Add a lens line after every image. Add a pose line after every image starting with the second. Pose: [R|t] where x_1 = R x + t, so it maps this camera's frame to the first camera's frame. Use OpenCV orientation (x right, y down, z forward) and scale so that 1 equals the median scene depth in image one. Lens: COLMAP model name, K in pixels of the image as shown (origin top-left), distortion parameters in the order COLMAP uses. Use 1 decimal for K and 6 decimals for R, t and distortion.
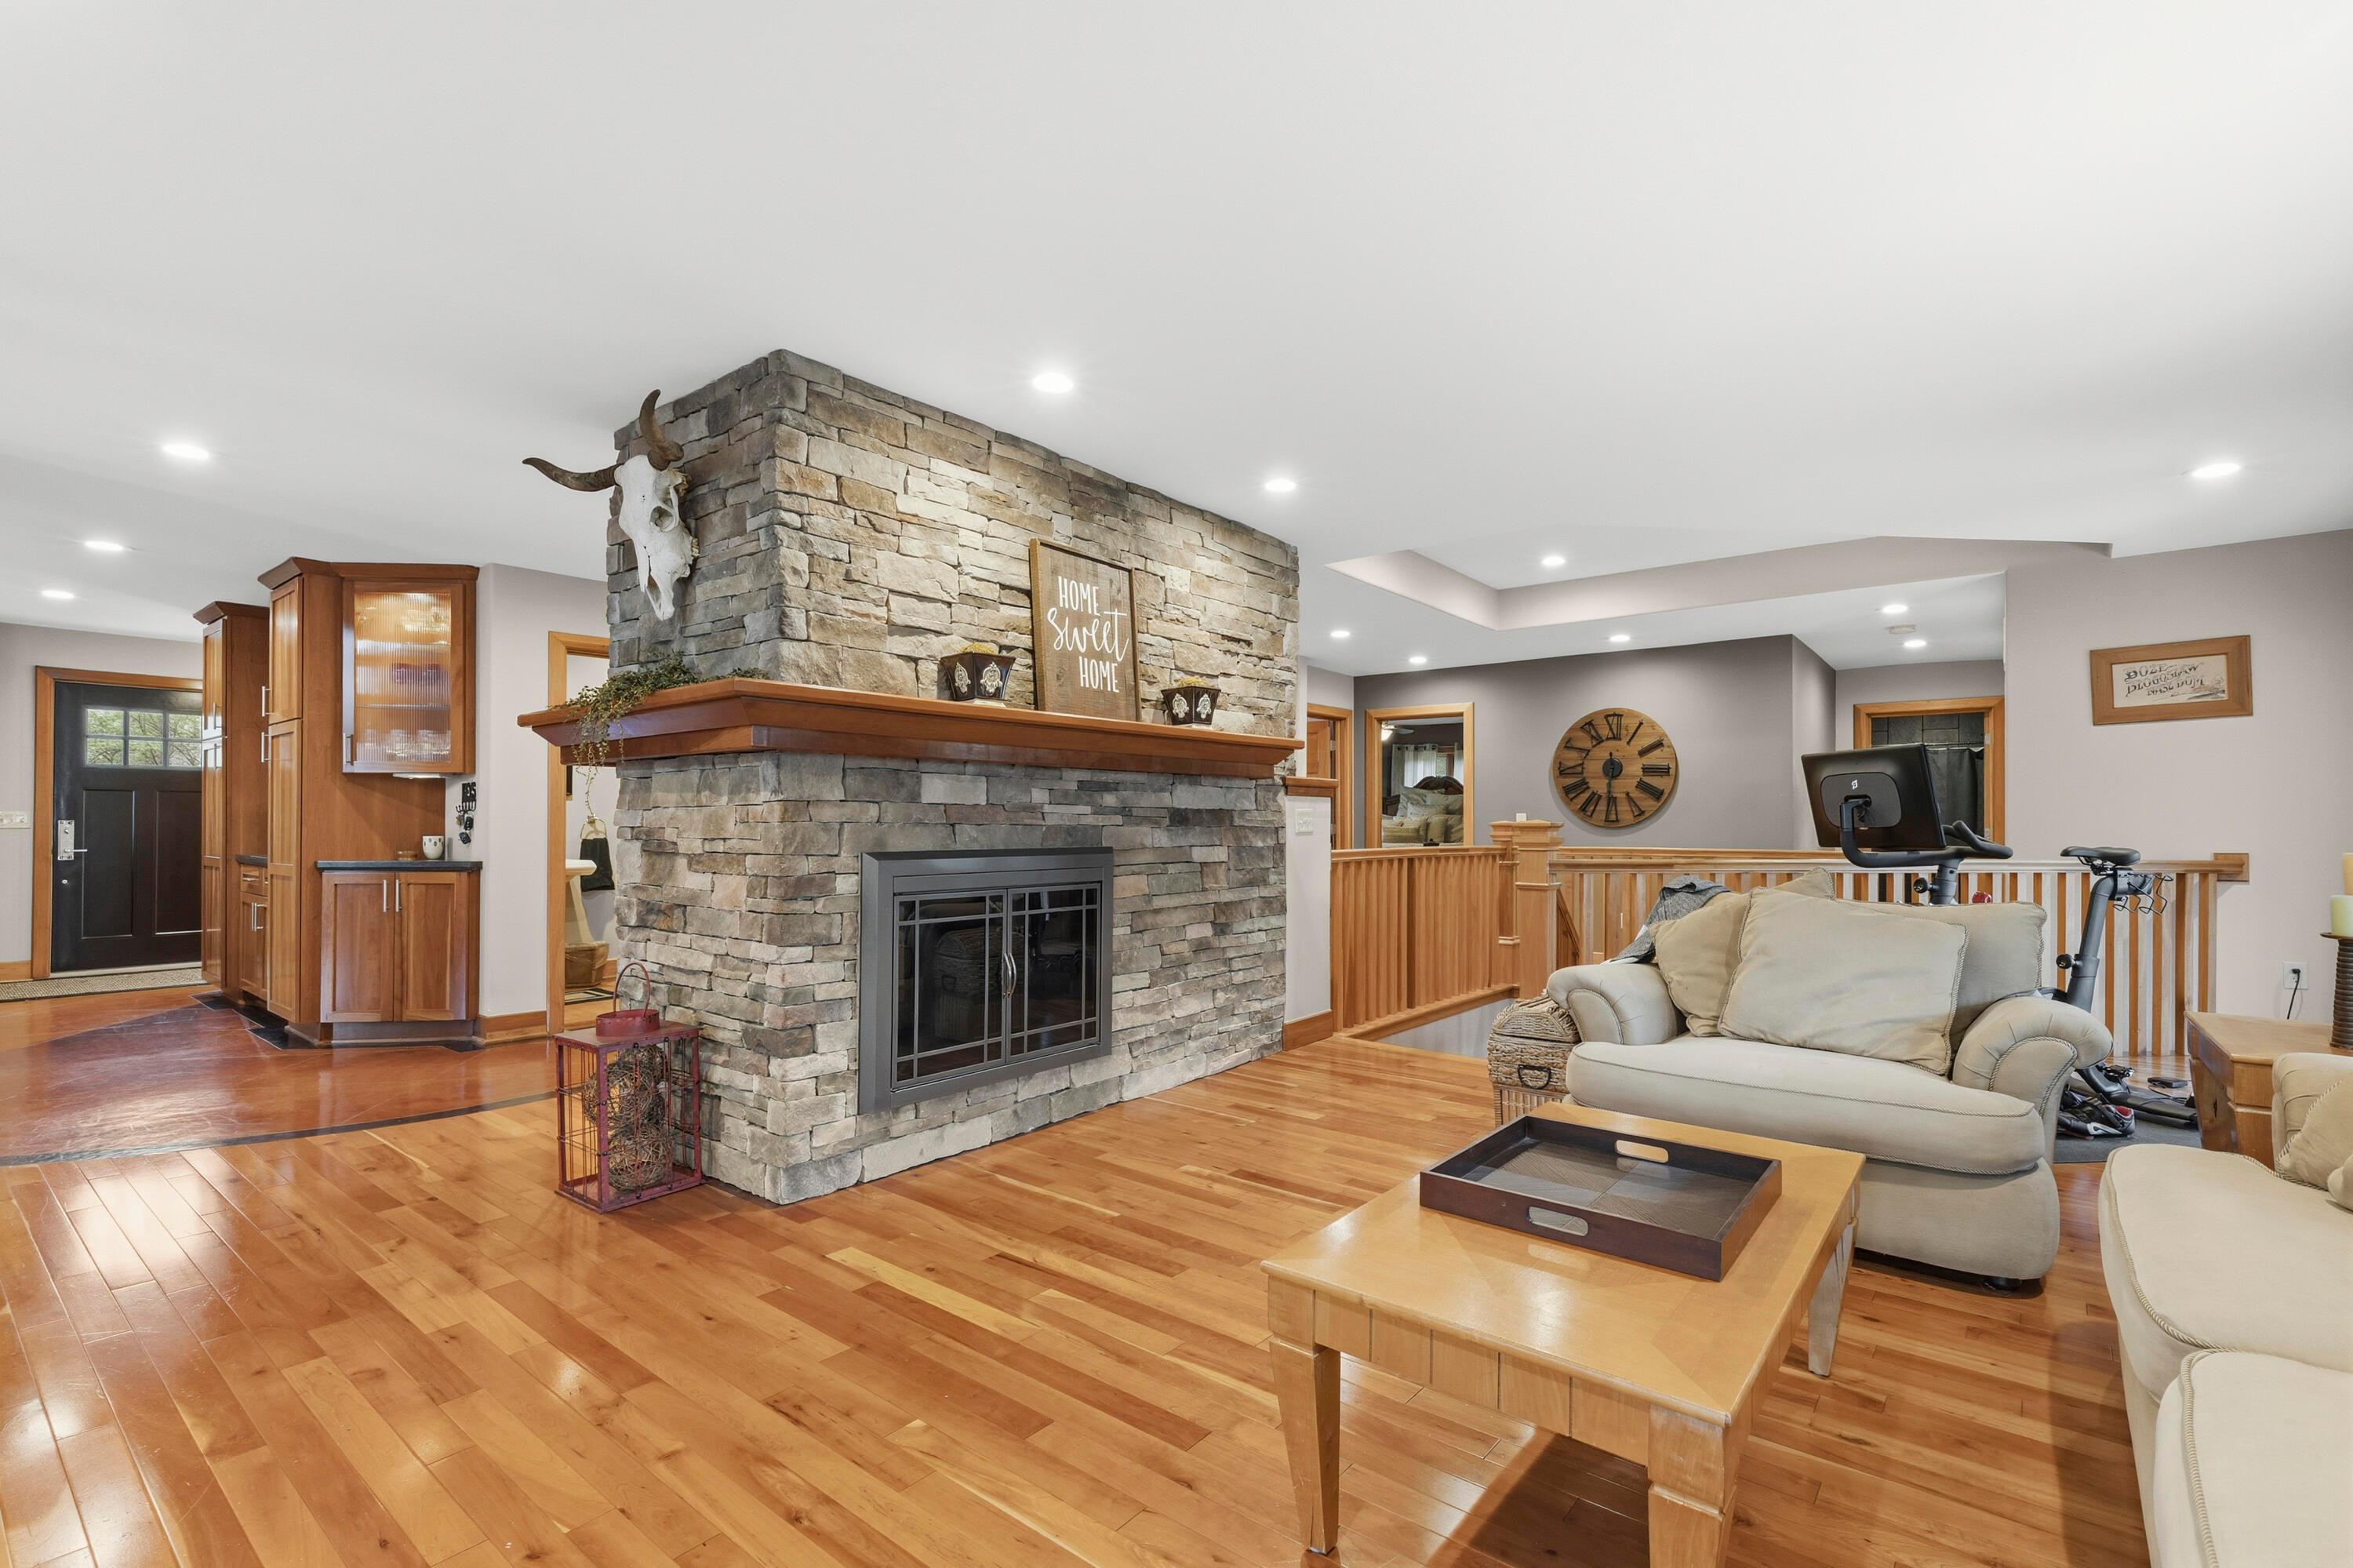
lens RADIAL K [[1059.6, 0, 1195.4], [0, 1059.6, 811.5], [0, 0, 1]] dist [0.009372, -0.001298]
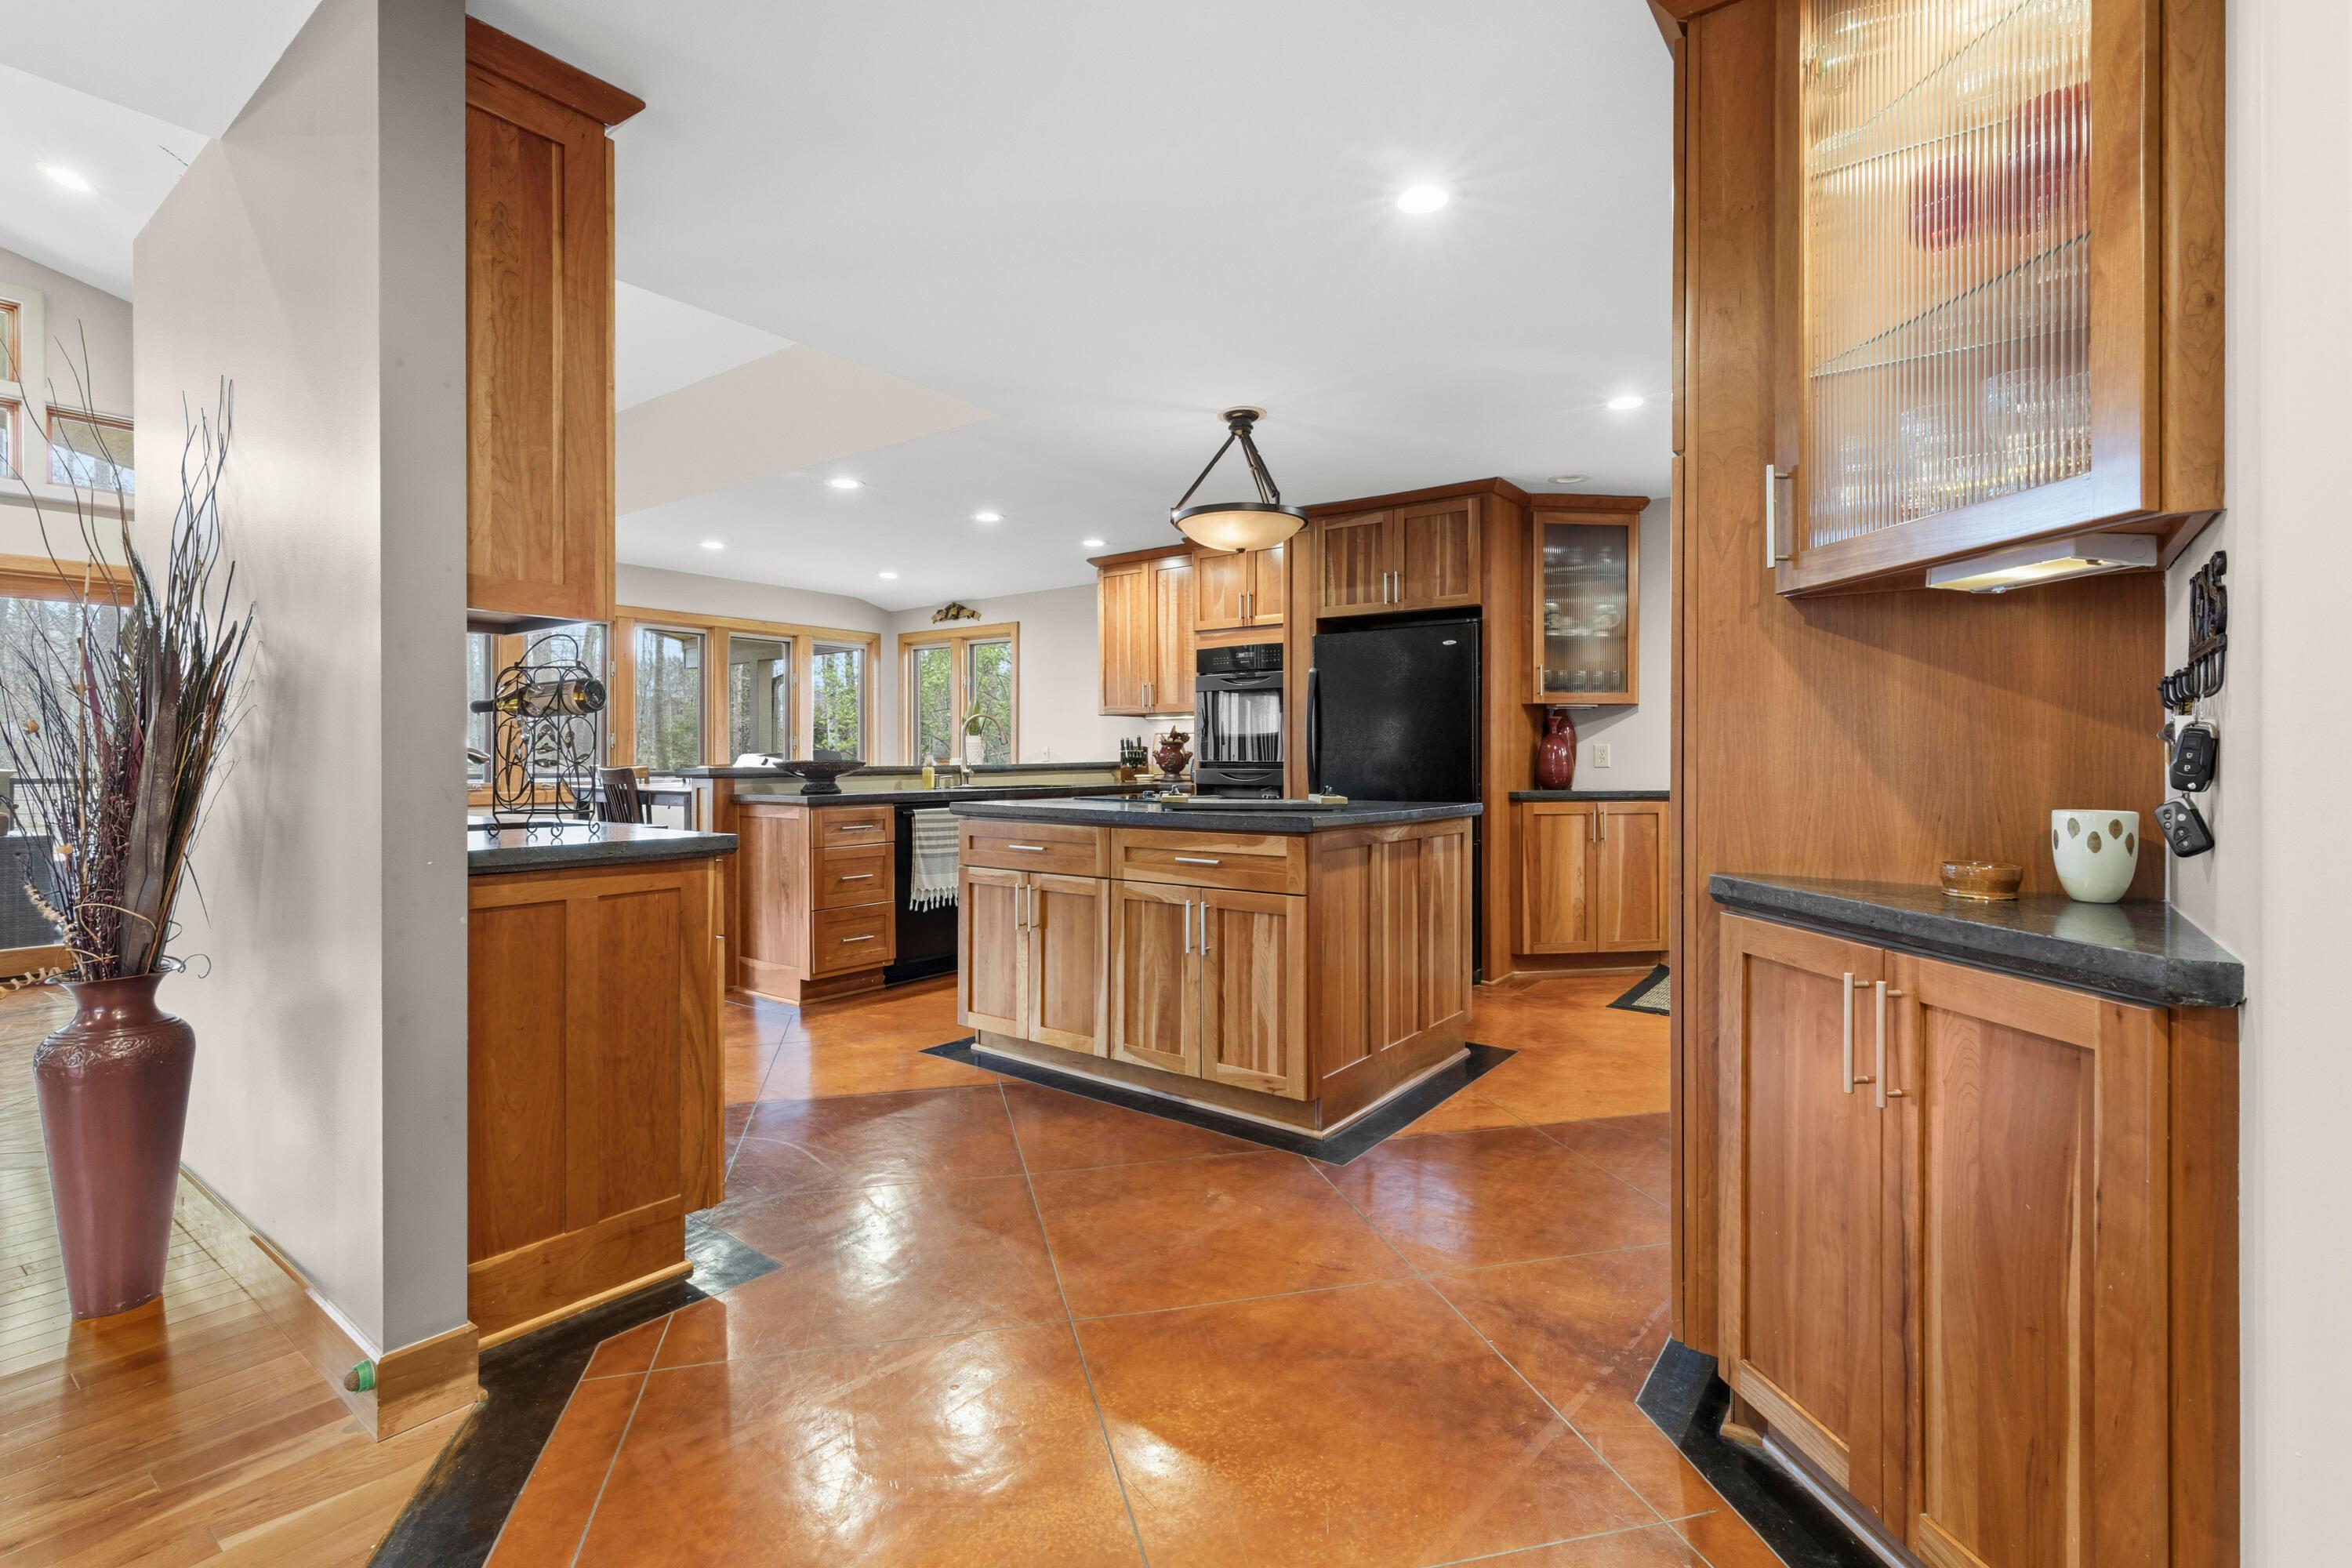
lens RADIAL K [[1059.1, 0, 1192.8], [0, 1059.1, 762.7], [0, 0, 1]] dist [0.009372, -0.001298]
pose [[0.034143, 0.002802, -0.999413, -0.730569], [0.006334, 0.999975, 0.003020, 0.014862], [0.999397, -0.006433, 0.034124, 1.206041]]
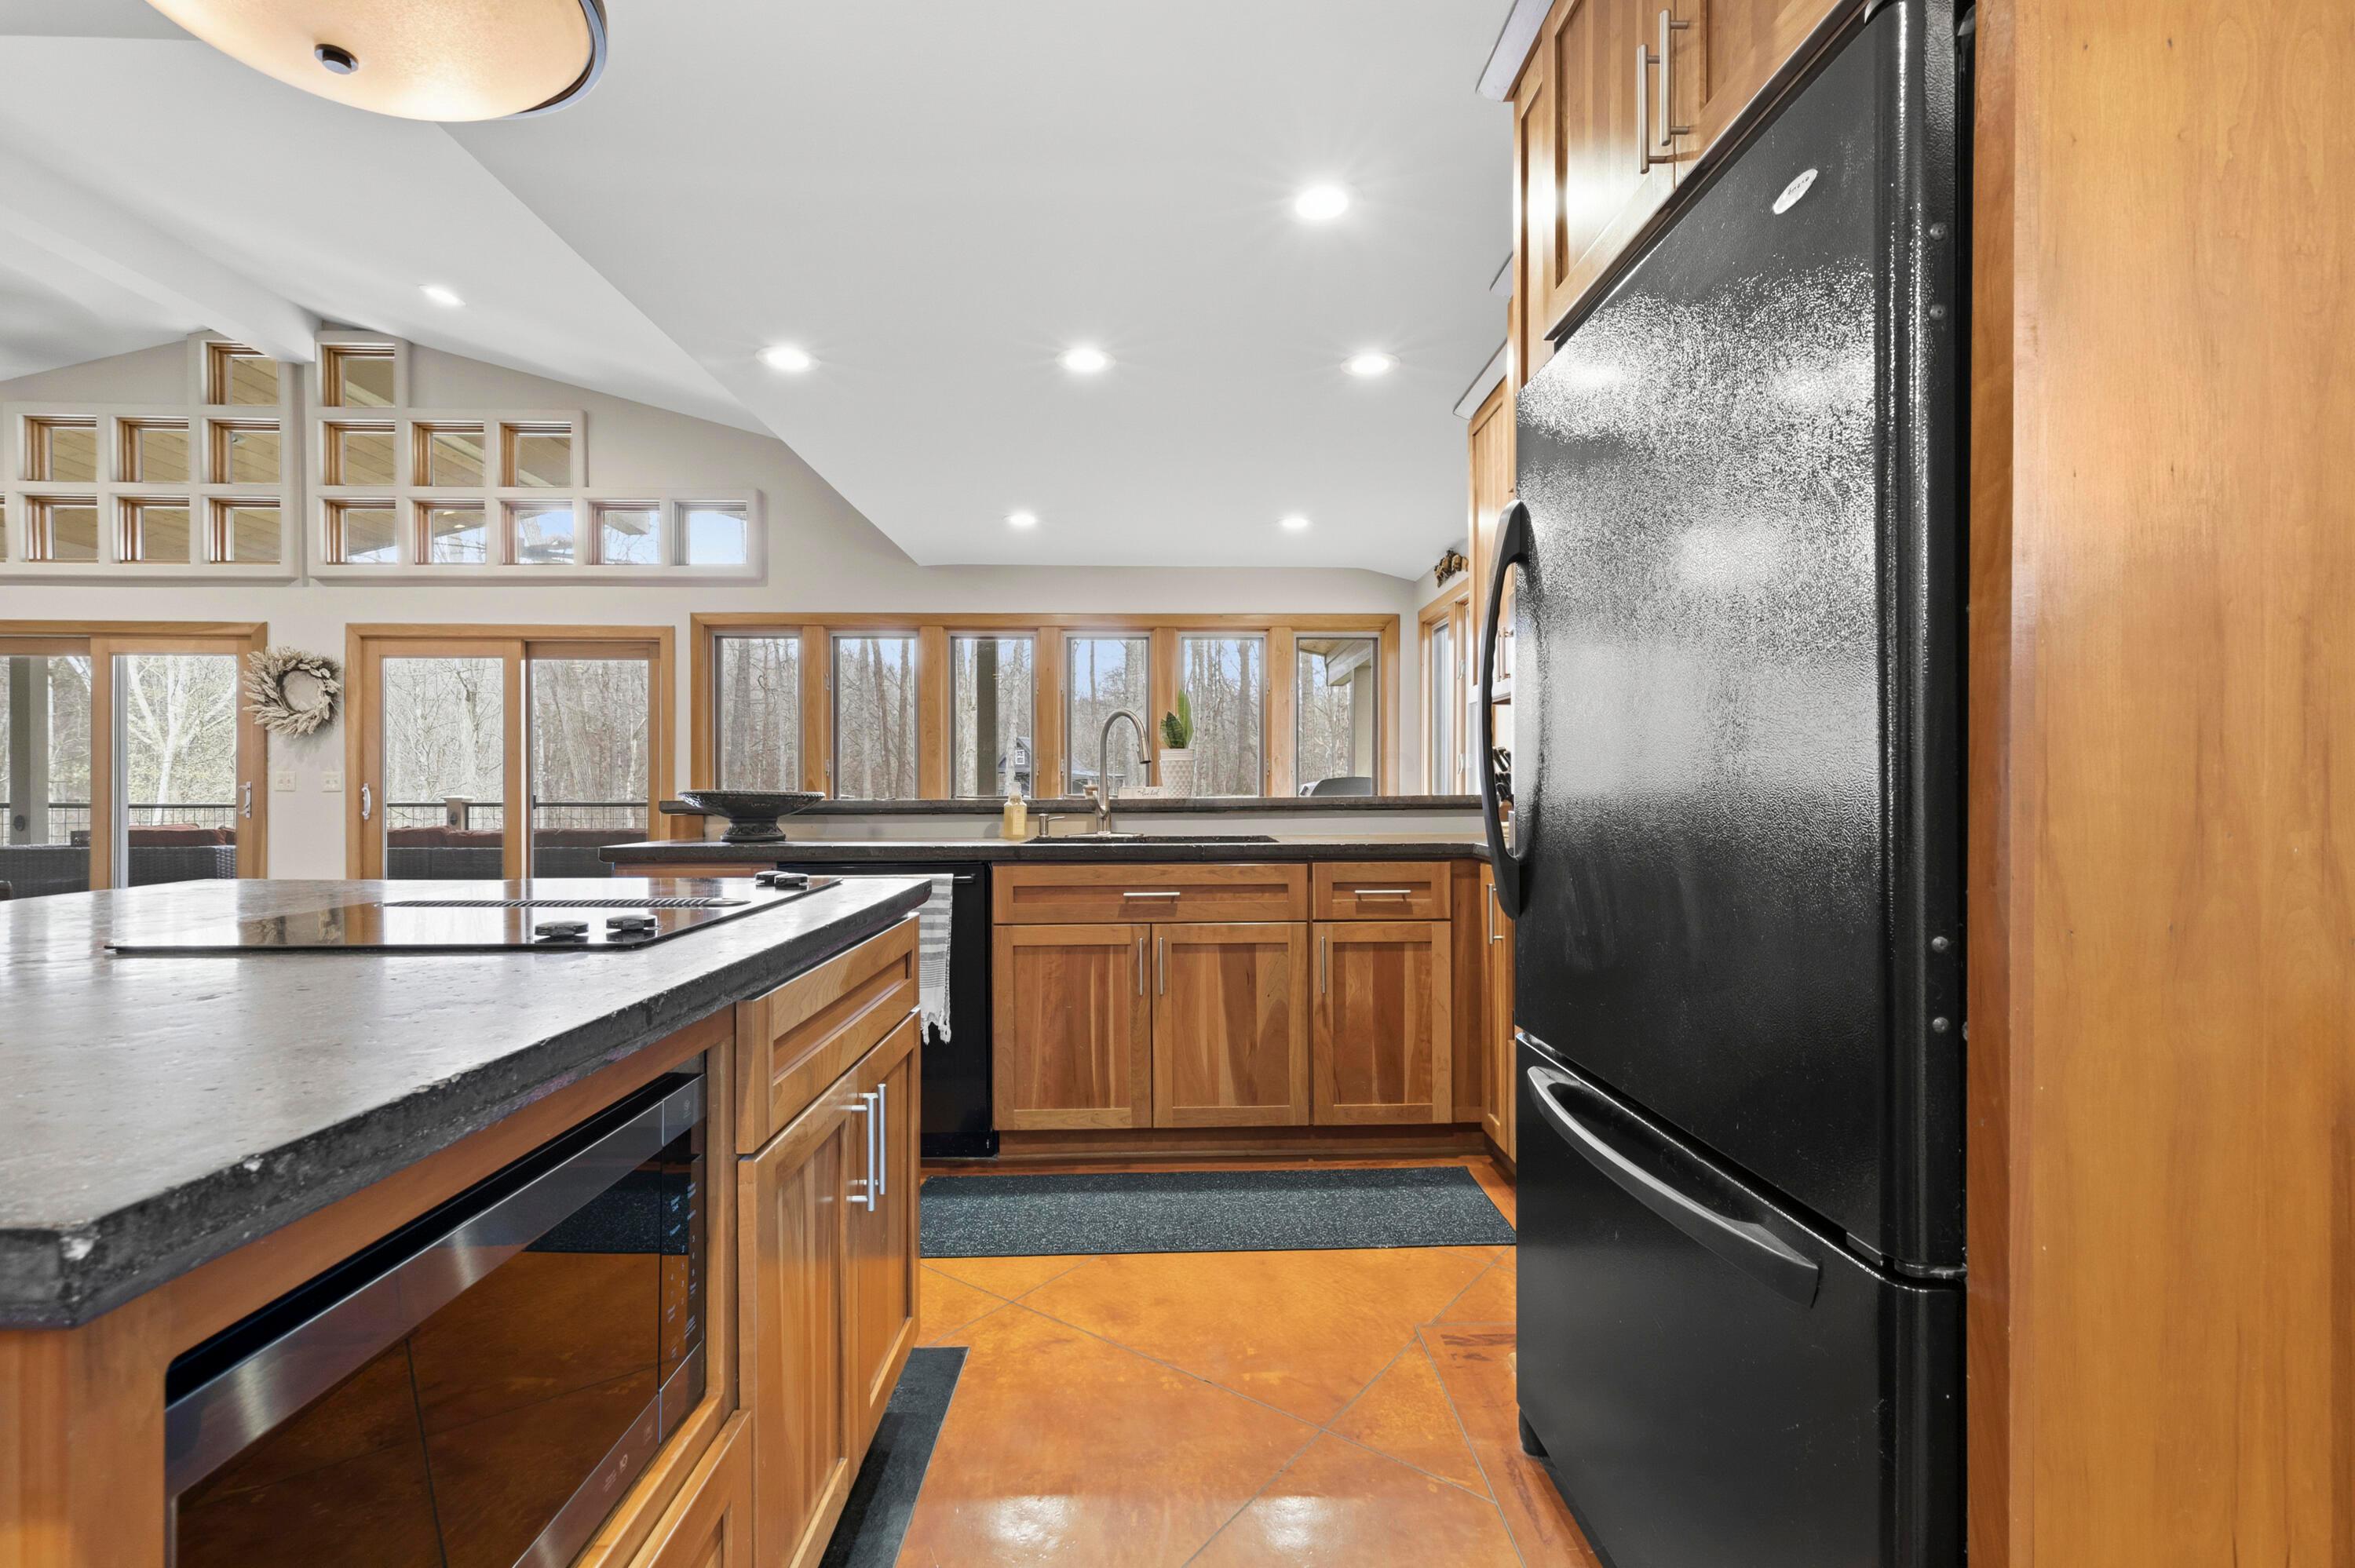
lens RADIAL K [[1060.3, 0, 1186.9], [0, 1060.3, 786.6], [0, 0, 1]] dist [0.009372, -0.001298]
pose [[-0.763574, -0.001496, -0.645719, -1.831586], [0.003412, 0.999974, -0.006352, 0.016159], [0.645712, -0.007053, -0.763549, 1.704003]]
